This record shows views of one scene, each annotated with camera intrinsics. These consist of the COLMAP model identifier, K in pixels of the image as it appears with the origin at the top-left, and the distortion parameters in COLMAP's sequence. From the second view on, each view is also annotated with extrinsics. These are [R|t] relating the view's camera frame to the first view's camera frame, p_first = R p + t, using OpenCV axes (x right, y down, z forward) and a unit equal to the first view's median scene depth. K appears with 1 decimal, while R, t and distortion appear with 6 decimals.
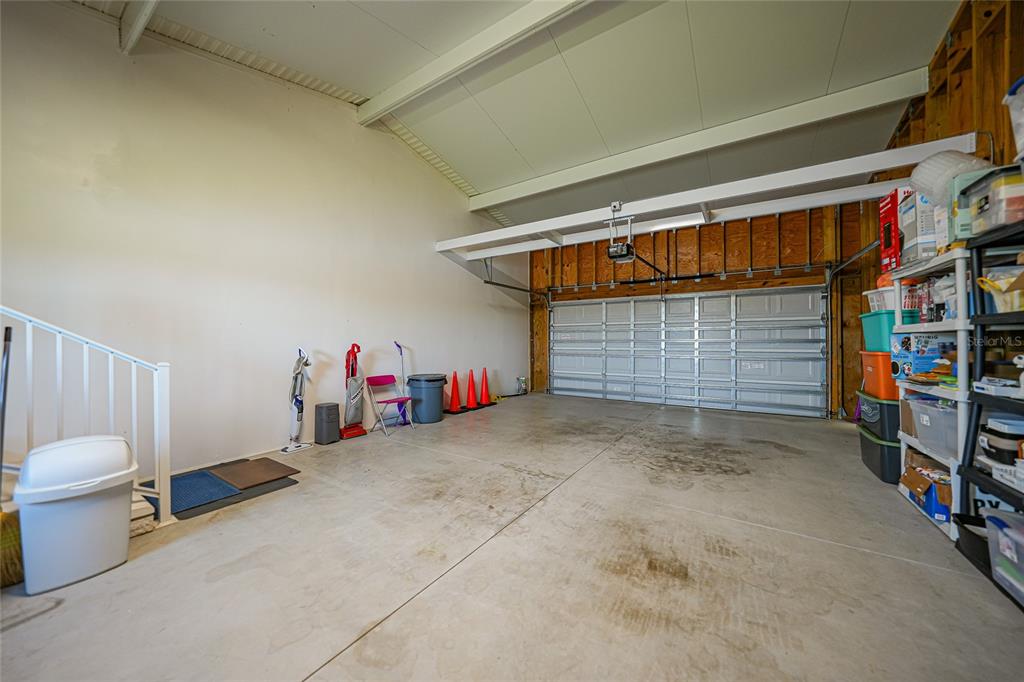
lens RADIAL K [[355.6, 0, 512.0], [0, 355.6, 341.0], [0, 0, 1]] dist [-0.019881, 0.005018]
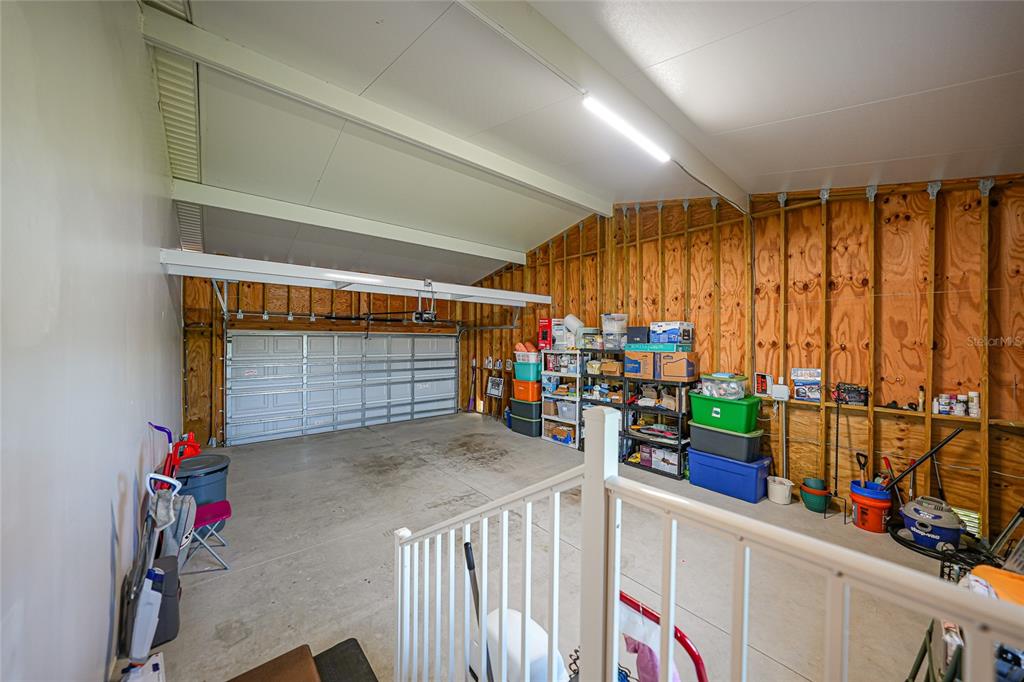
lens RADIAL K [[355.6, 0, 512.0], [0, 355.6, 341.0], [0, 0, 1]] dist [-0.019881, 0.005018]
pose [[0.282358, 0.001789, 0.959307, -1.027497], [-0.003896, 0.999992, -0.000718, -0.193850], [-0.959301, -0.003535, 0.282363, 0.389968]]
